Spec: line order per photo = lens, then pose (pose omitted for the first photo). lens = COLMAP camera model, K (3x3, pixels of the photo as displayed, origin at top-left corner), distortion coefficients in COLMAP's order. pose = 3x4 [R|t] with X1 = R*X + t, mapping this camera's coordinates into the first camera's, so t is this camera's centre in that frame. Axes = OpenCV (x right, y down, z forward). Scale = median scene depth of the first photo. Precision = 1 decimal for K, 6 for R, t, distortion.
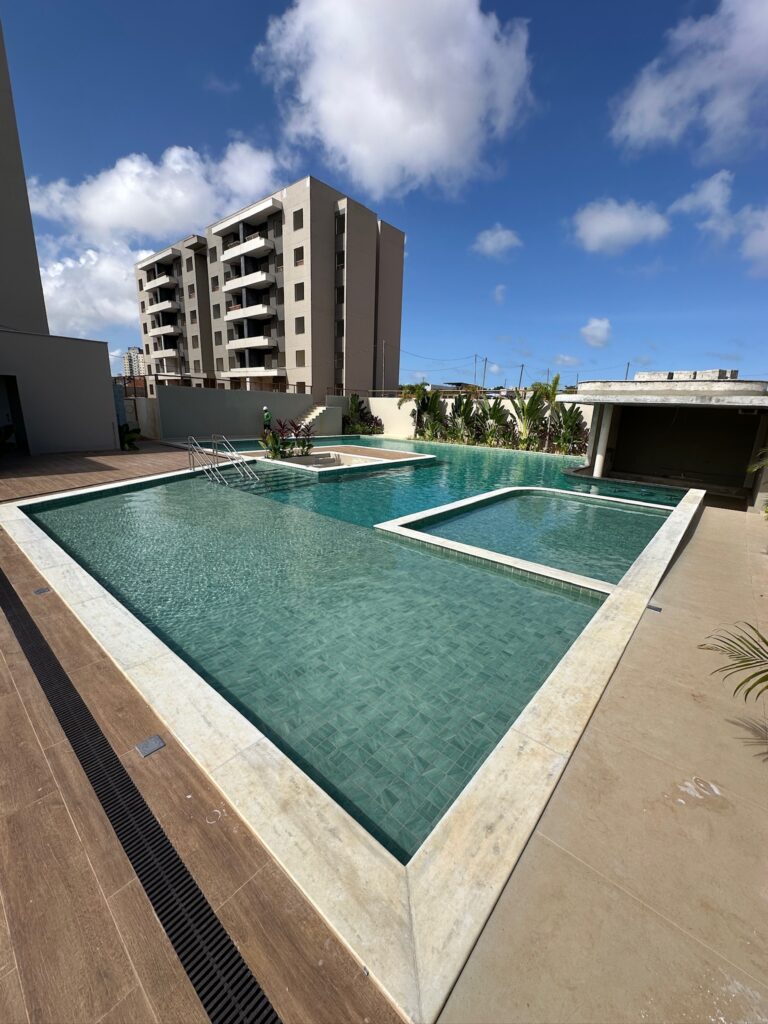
lens RADIAL K [[407.8, 0, 383.0], [0, 407.8, 511.4], [0, 0, 1]] dist [-0.002627, -0.000452]
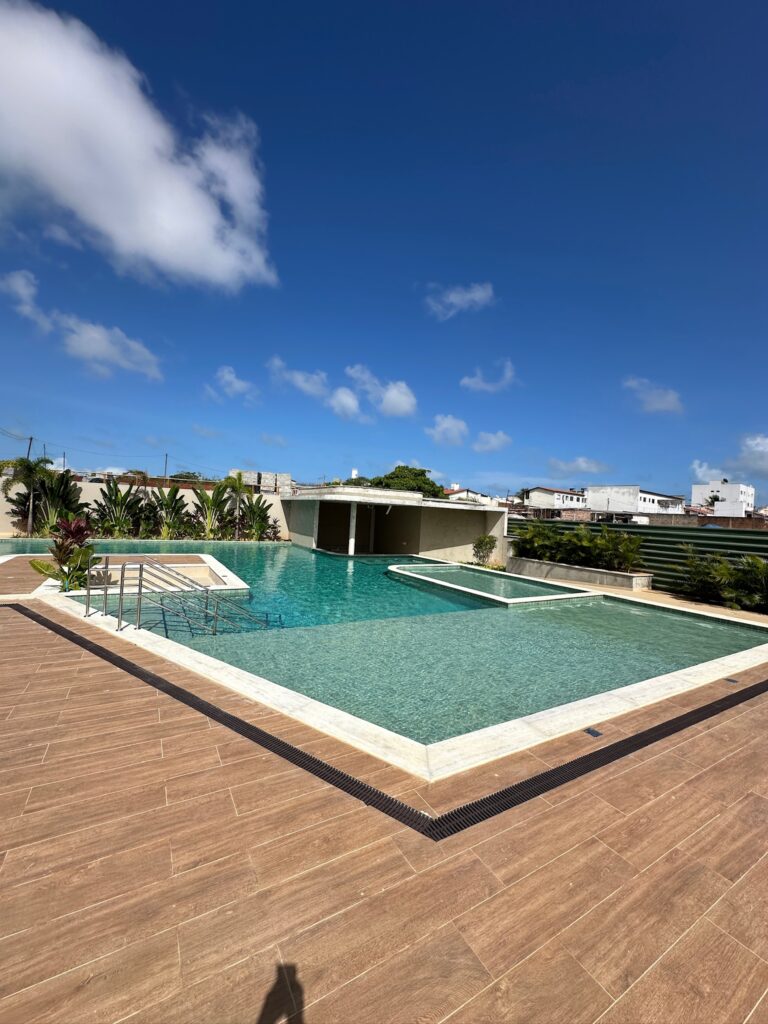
lens RADIAL K [[407.8, 0, 383.2], [0, 407.8, 512.3], [0, 0, 1]] dist [-0.002627, -0.000452]
pose [[0.317107, -0.013098, 0.948299, -0.643178], [0.198060, 0.978772, -0.052711, -0.119206], [-0.927478, 0.204535, 0.312969, 0.415640]]
